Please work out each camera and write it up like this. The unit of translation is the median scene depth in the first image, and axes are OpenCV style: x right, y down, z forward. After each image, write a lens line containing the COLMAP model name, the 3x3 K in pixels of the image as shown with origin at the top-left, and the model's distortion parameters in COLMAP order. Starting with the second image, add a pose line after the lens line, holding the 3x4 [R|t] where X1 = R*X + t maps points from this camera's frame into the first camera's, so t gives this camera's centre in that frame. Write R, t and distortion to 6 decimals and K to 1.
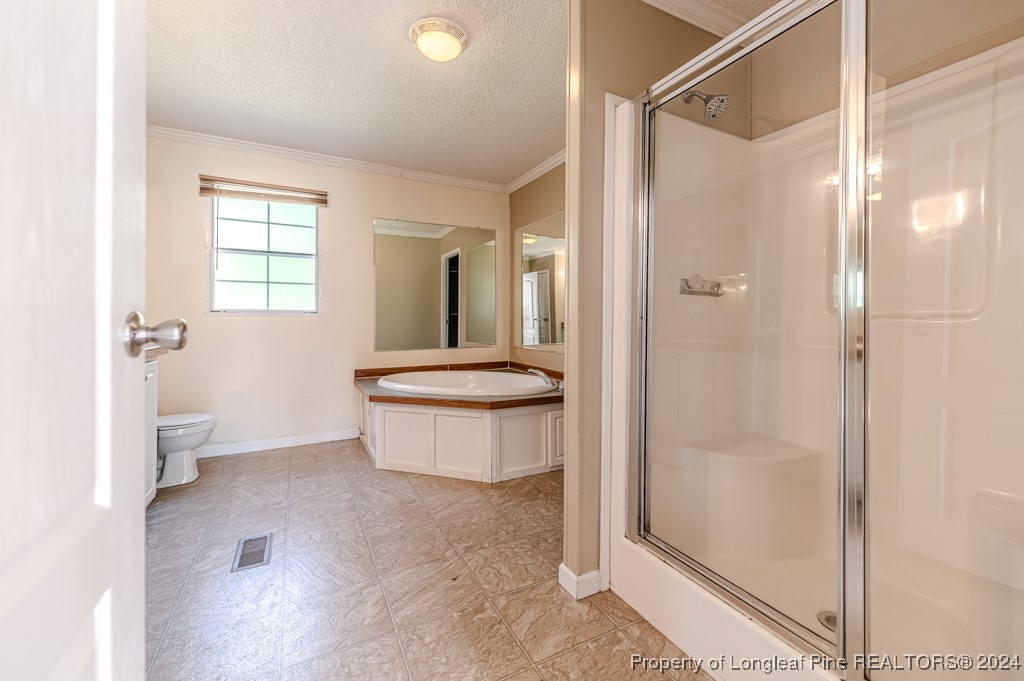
lens RADIAL K [[409.7, 0, 520.0], [0, 409.7, 317.4], [0, 0, 1]] dist [0.017332, -0.005258]
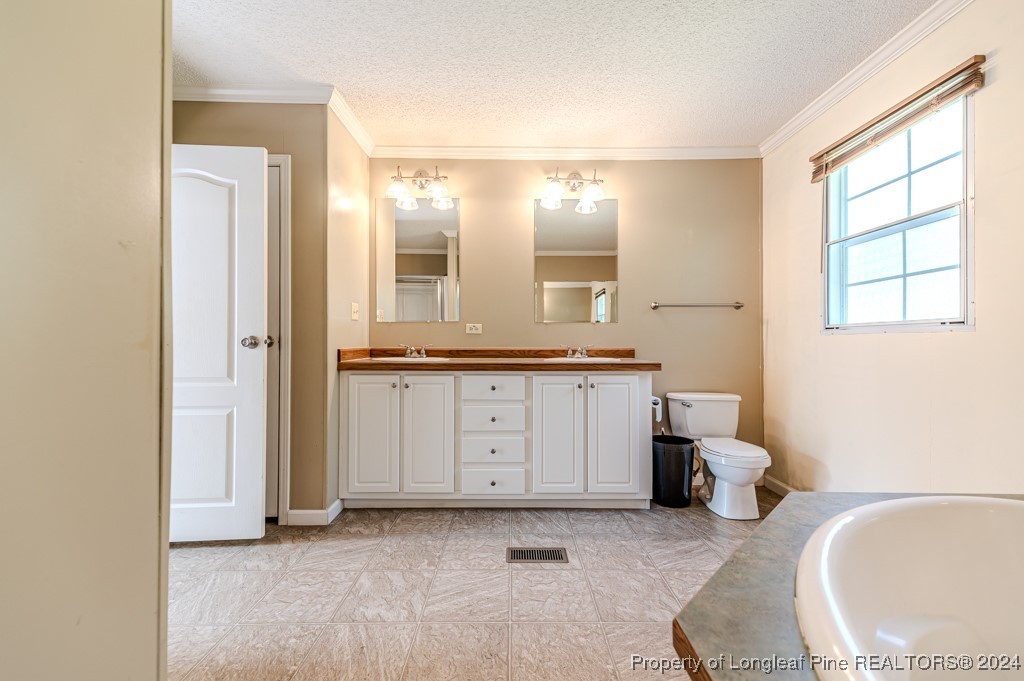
lens RADIAL K [[409.7, 0, 513.3], [0, 409.7, 337.7], [0, 0, 1]] dist [0.017332, -0.005258]
pose [[-0.472890, -0.013667, -0.881015, 0.201433], [0.004369, 0.999831, -0.017855, 0.014567], [0.881110, -0.012293, -0.472751, 0.898042]]
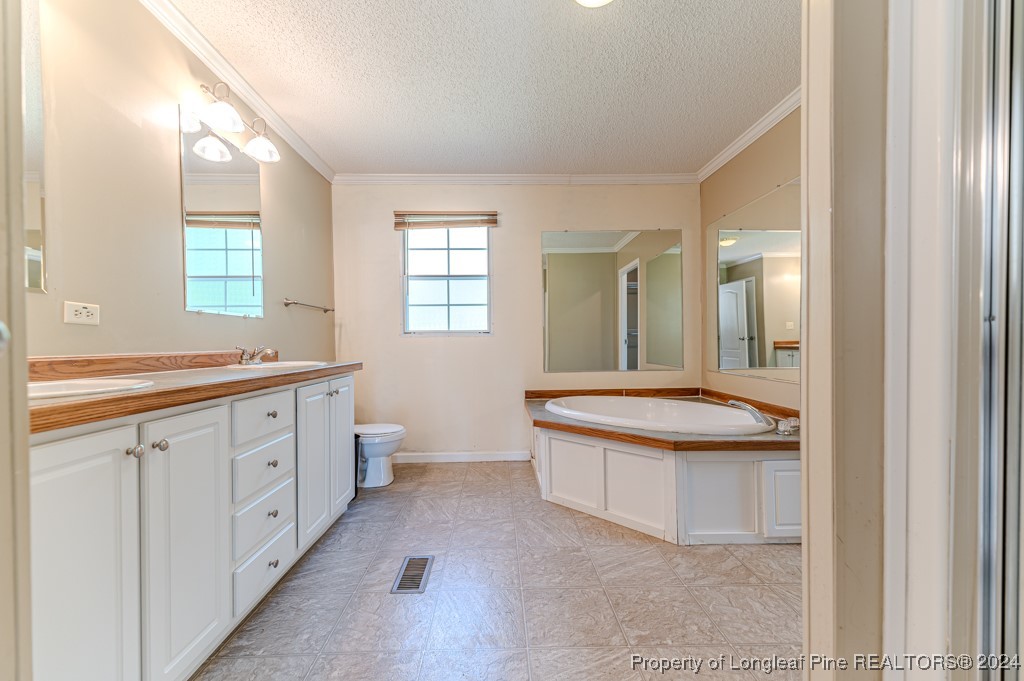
lens RADIAL K [[409.7, 0, 508.2], [0, 409.7, 341.9], [0, 0, 1]] dist [0.017332, -0.005258]
pose [[0.893363, -0.009843, -0.449228, -0.001097], [0.012428, 0.999919, 0.002806, 0.010943], [0.449164, -0.008090, 0.893413, 0.143336]]
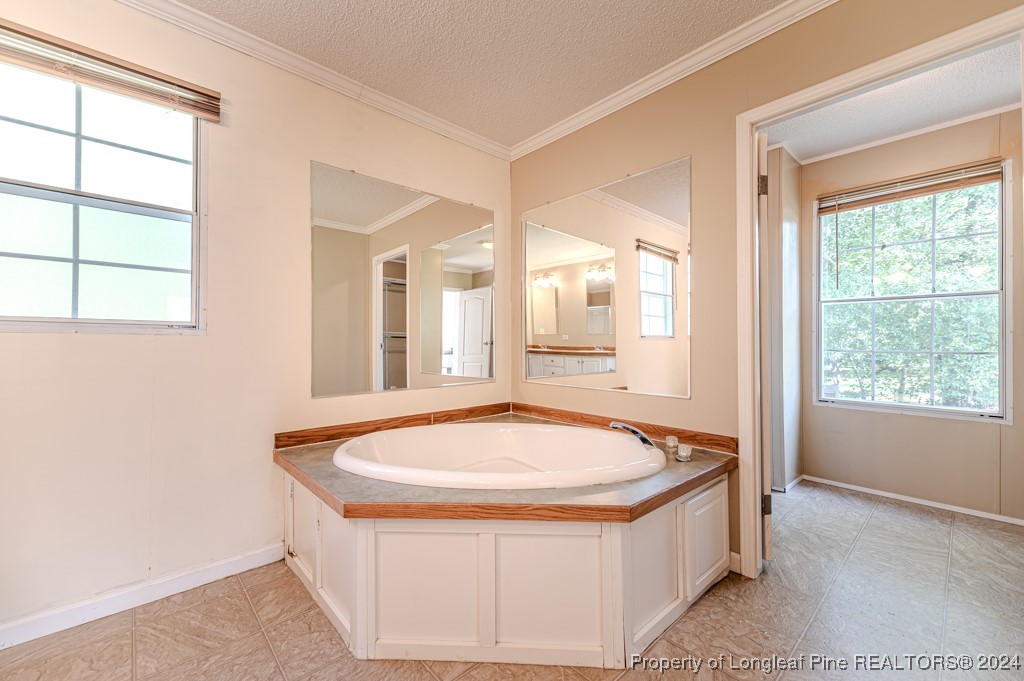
lens RADIAL K [[409.7, 0, 514.4], [0, 409.7, 341.0], [0, 0, 1]] dist [0.017332, -0.005258]
pose [[0.968958, 0.001006, 0.247225, -0.282241], [0.000541, 0.999981, -0.006190, 0.010743], [-0.247226, 0.006132, 0.968938, 0.483918]]
